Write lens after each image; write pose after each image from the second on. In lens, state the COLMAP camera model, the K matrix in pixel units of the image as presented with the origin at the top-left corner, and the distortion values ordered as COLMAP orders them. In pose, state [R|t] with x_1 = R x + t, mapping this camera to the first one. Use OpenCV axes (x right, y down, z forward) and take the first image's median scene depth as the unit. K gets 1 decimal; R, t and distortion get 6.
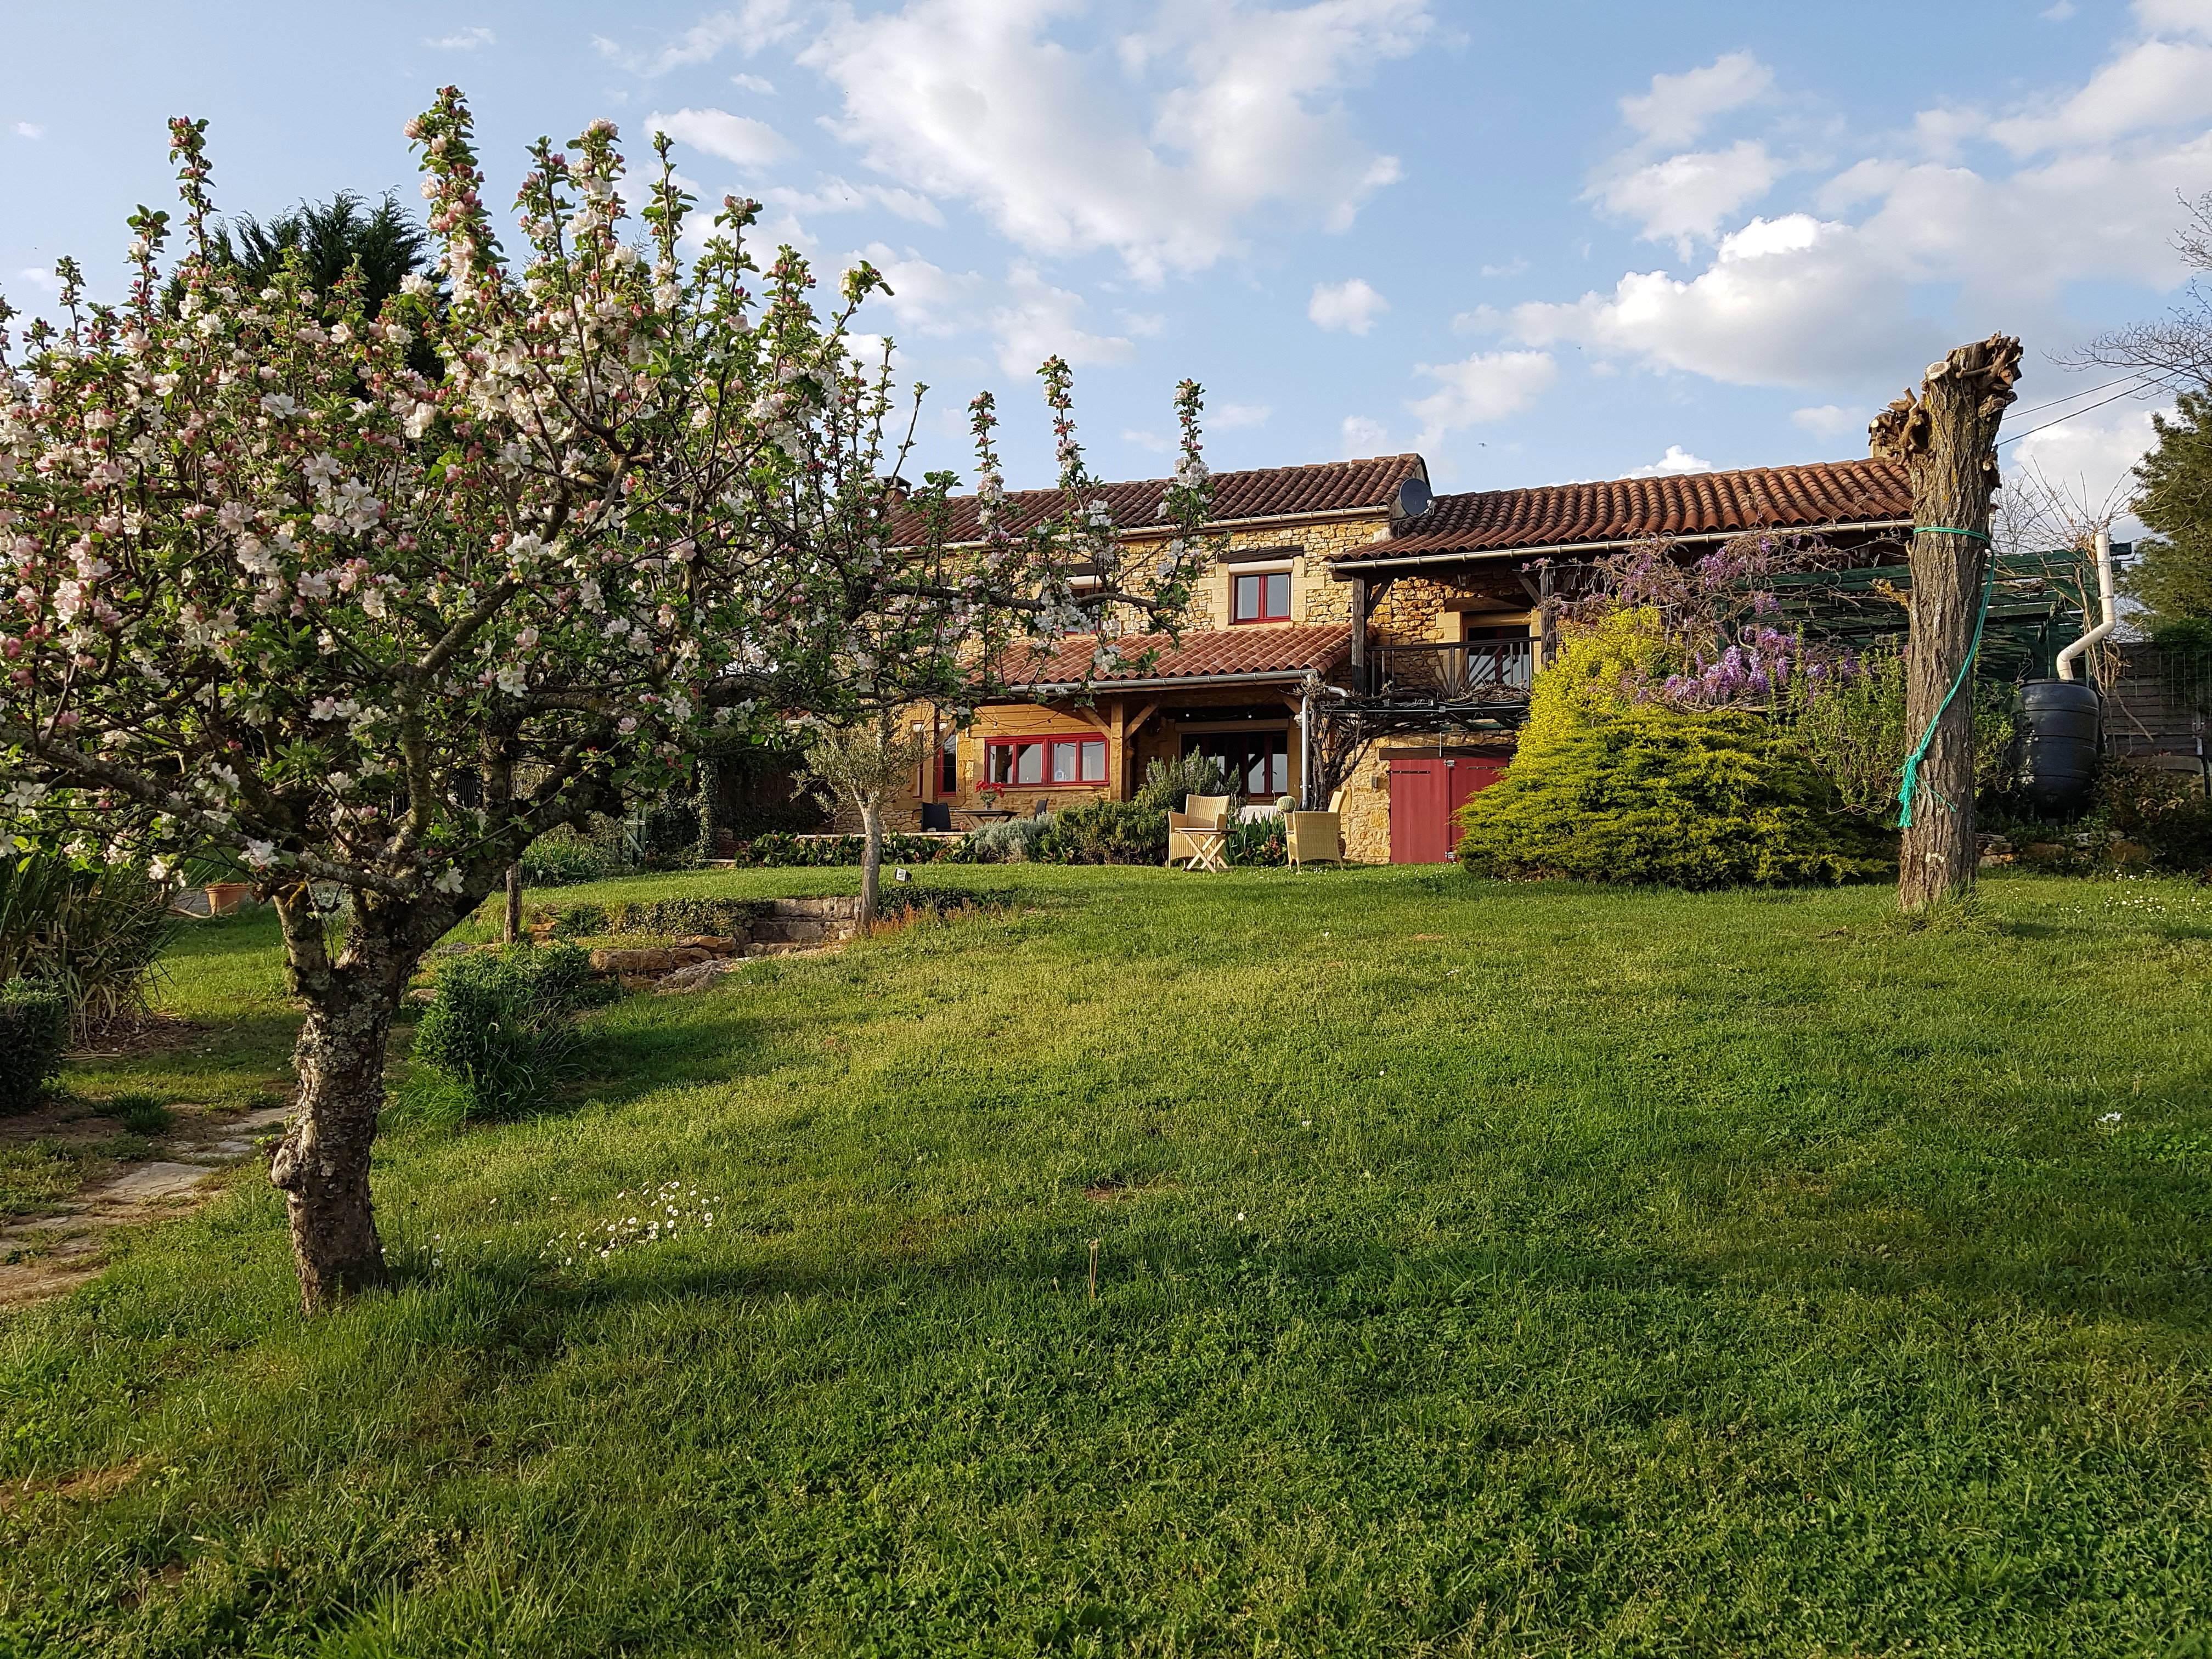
lens RADIAL K [[1674.9, 0, 1106.0], [0, 1674.9, 829.5], [0, 0, 1]] dist [0.000714, -0.000077]
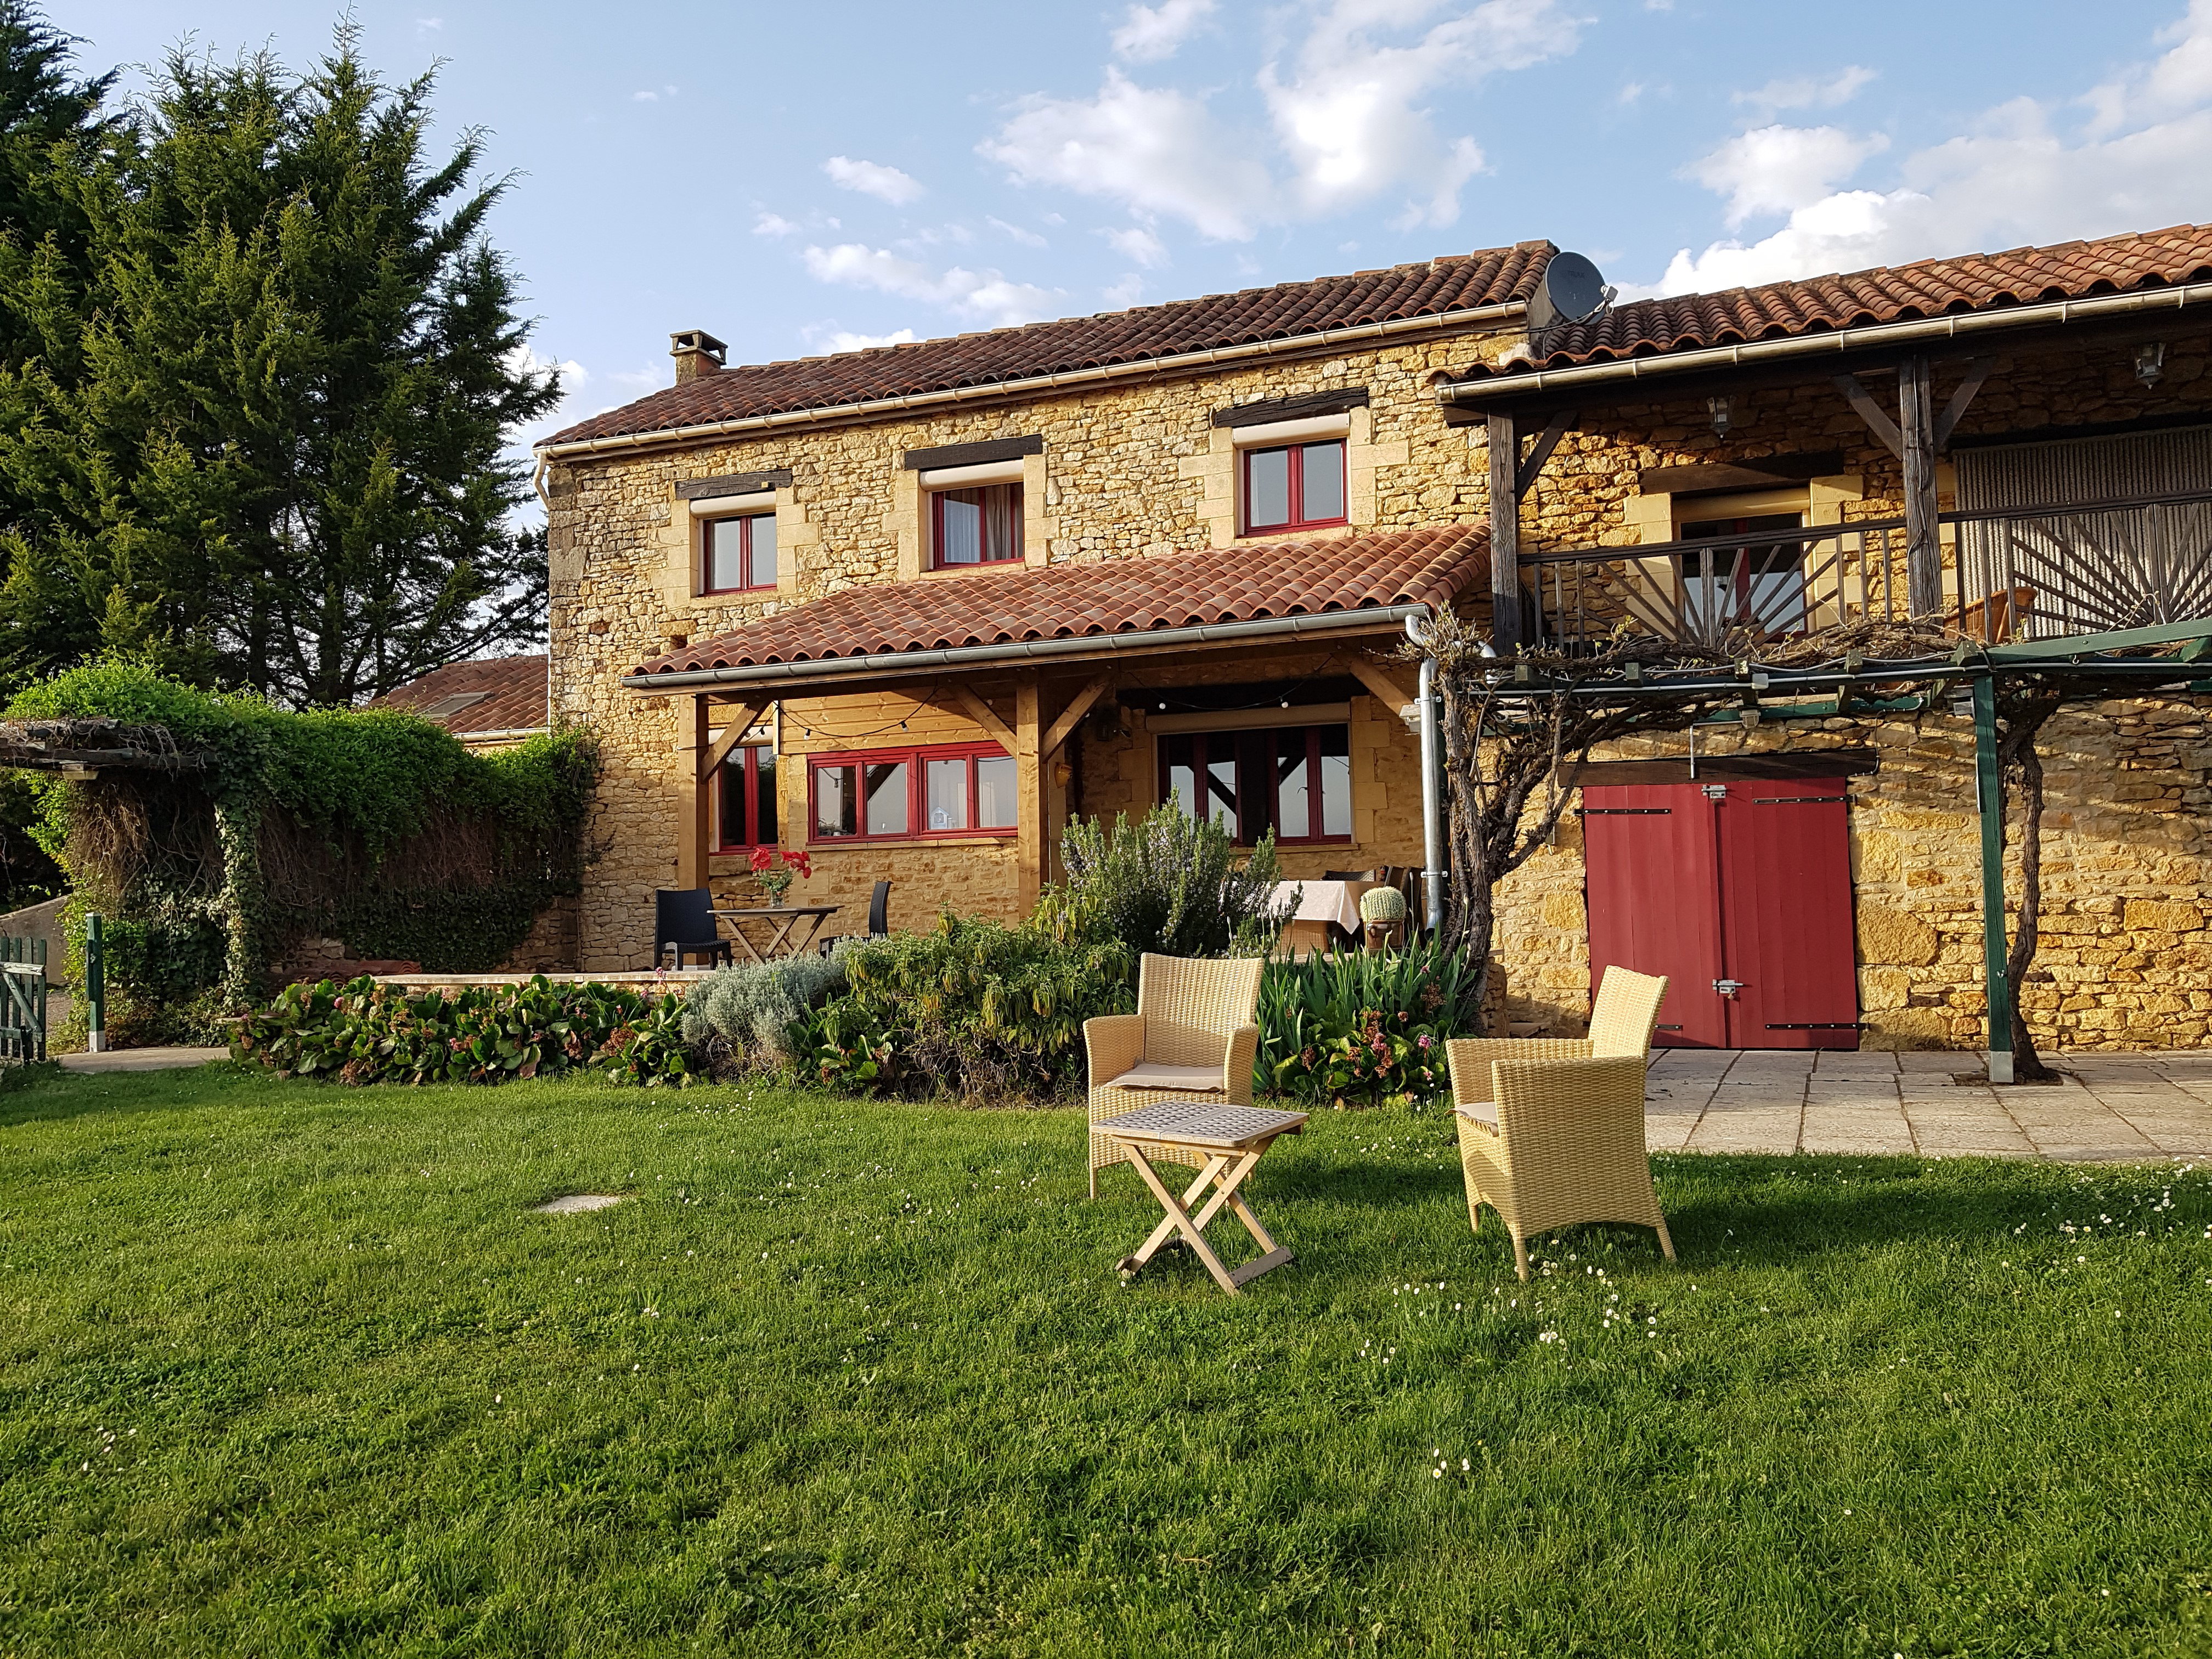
lens RADIAL K [[1685.4, 0, 1044.1], [0, 1685.4, 824.1], [0, 0, 1]] dist [0.001410, 0.001405]
pose [[0.998789, -0.029863, -0.039088, 0.029898], [0.030407, 0.999448, 0.013394, -0.037639], [0.038666, -0.014566, 0.999146, 0.454327]]
